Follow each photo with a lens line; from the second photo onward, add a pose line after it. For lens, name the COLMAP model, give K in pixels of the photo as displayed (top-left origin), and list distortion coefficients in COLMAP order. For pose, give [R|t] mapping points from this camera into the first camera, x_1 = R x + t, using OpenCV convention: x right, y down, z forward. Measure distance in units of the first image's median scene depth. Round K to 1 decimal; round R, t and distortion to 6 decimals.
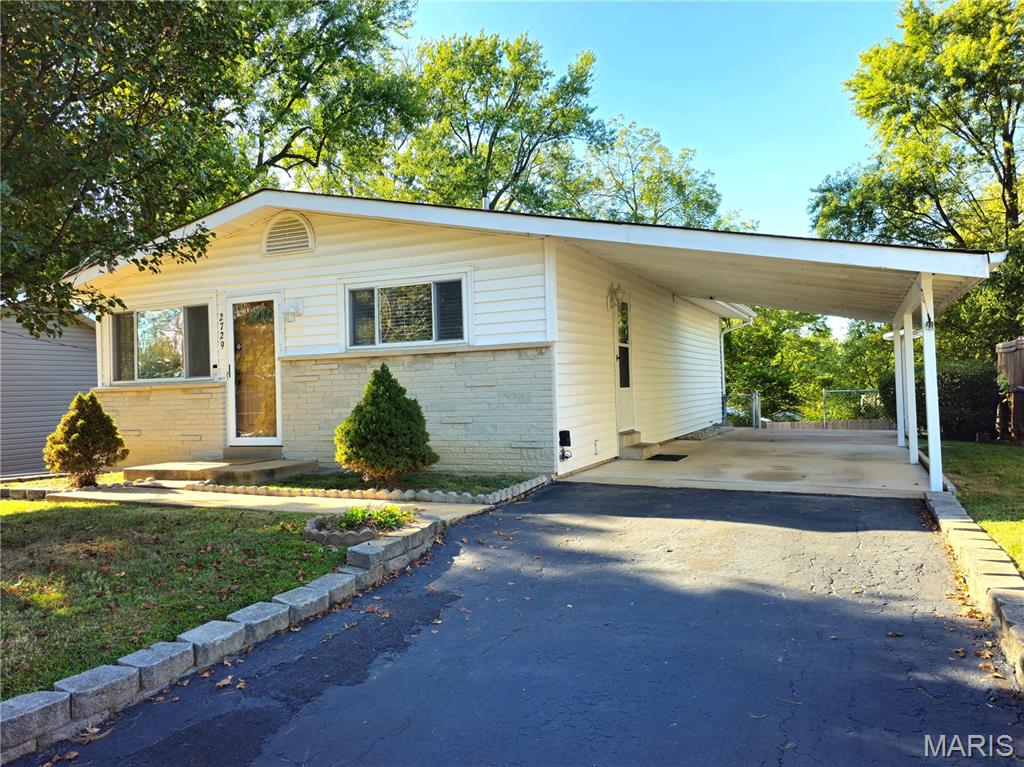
lens RADIAL K [[696.2, 0, 512.0], [0, 696.2, 383.5], [0, 0, 1]] dist [0.096310, -0.129029]
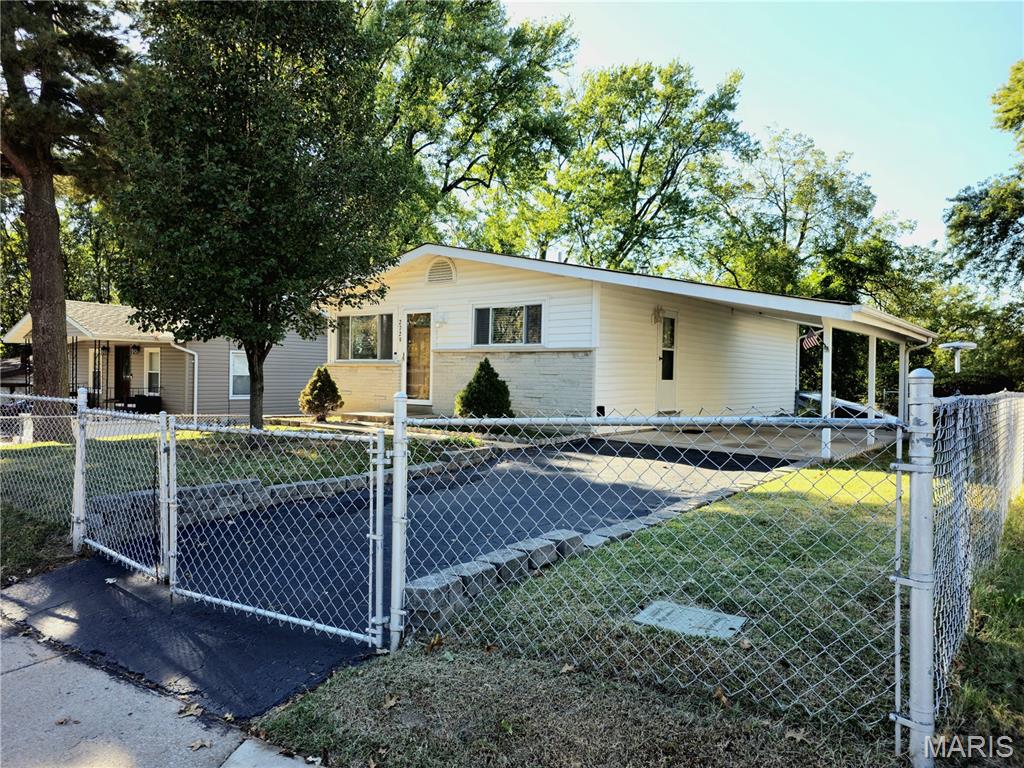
lens RADIAL K [[696.2, 0, 512.0], [0, 696.2, 384.0], [0, 0, 1]] dist [0.096310, -0.129029]
pose [[0.965625, 0.052774, -0.254527, 0.089496], [-0.046820, 0.998471, 0.029399, -0.005421], [0.255689, -0.016471, 0.966619, -0.170688]]
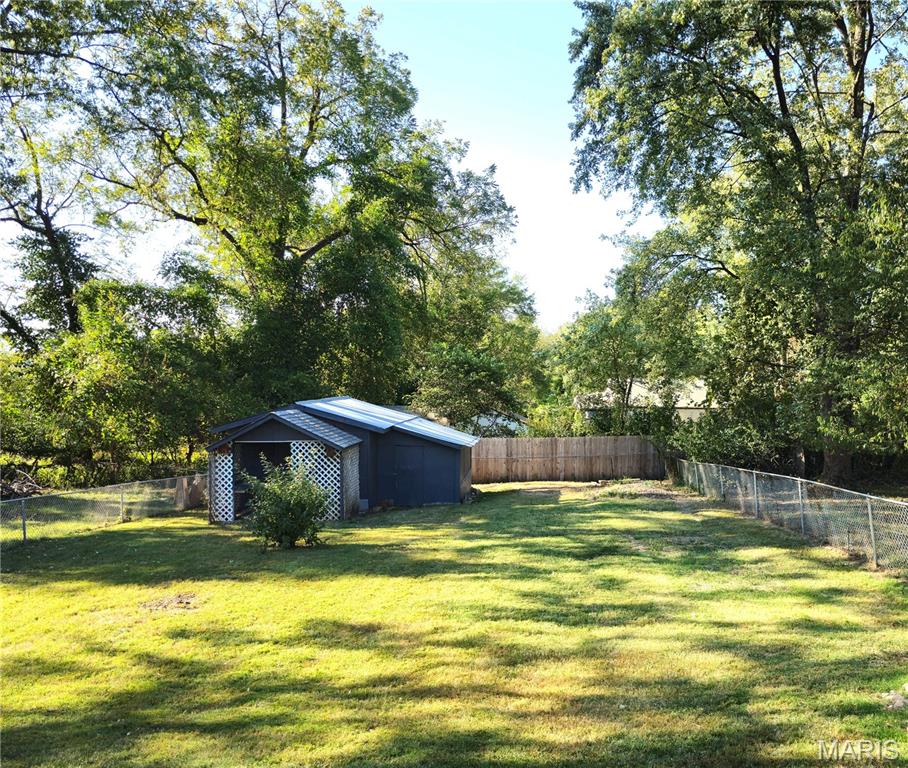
lens RADIAL K [[581.9, 0, 454.0], [0, 581.9, 384.0], [0, 0, 1]] dist [0.050471, 0.000314]
pose [[0.941054, 0.028744, 0.337033, 0.206644], [-0.037817, 0.999077, 0.020385, -0.002624], [-0.336136, -0.031929, 0.941272, 0.629290]]
